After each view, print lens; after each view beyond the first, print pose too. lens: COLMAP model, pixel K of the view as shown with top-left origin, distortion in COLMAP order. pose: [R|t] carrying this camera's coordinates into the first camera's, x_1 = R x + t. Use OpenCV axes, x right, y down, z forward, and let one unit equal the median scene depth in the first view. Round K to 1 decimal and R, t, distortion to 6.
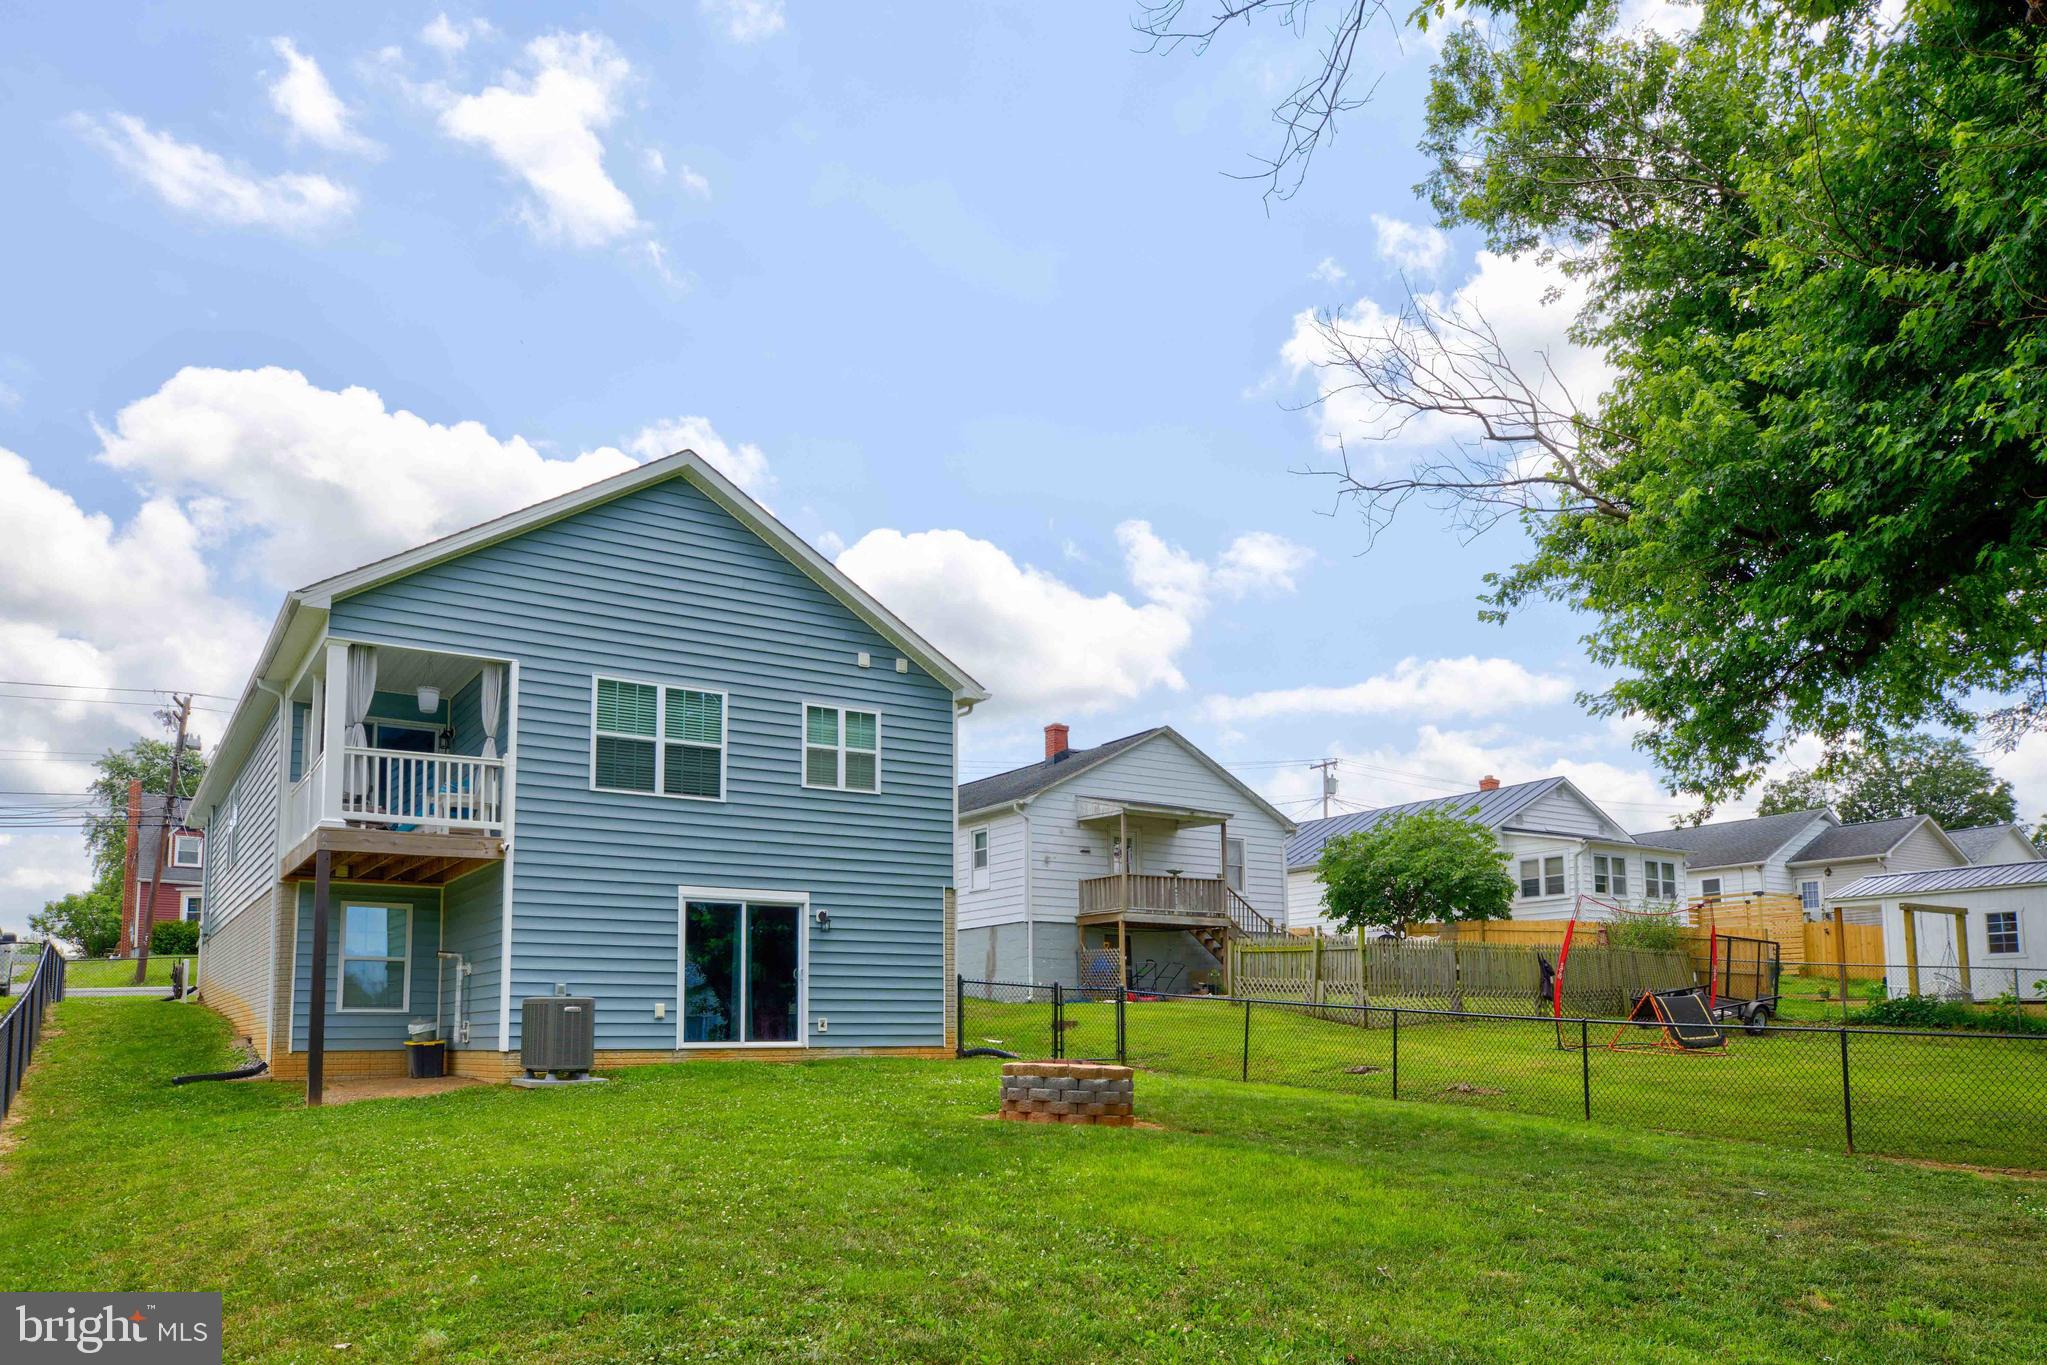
lens RADIAL K [[1448.1, 0, 1014.2], [0, 1448.1, 850.2], [0, 0, 1]] dist [-0.007542, 0.023283]
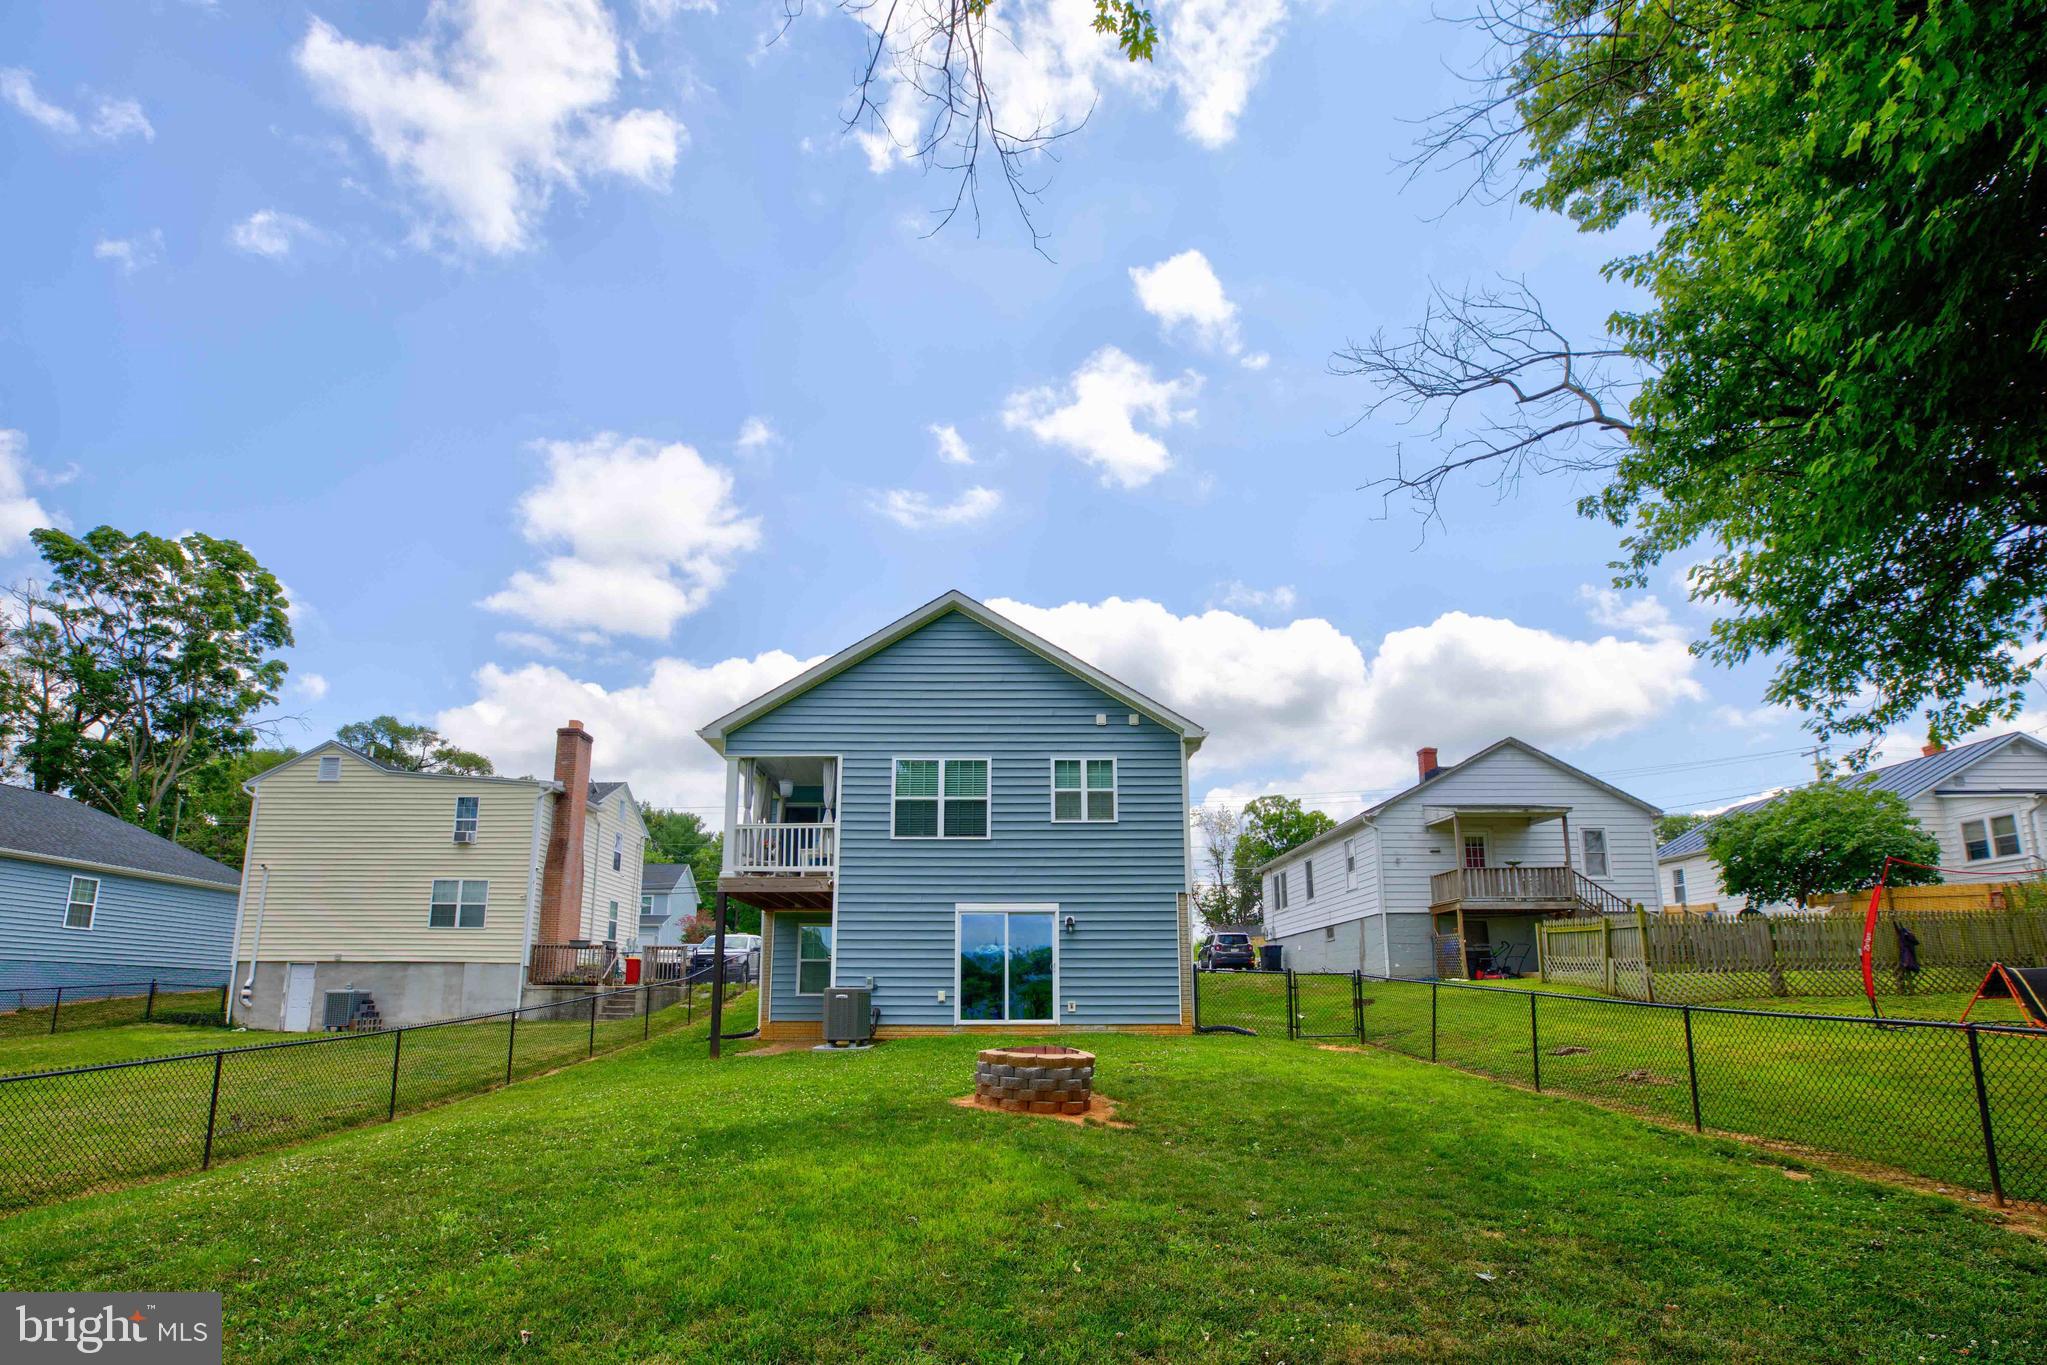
lens RADIAL K [[978.2, 0, 1018.7], [0, 978.2, 777.8], [0, 0, 1]] dist [-0.057213, 0.017373]
pose [[0.841755, -0.117376, -0.526946, 0.195444], [0.065490, 0.991071, -0.116143, 0.011383], [0.535873, 0.063254, 0.841926, 0.154812]]
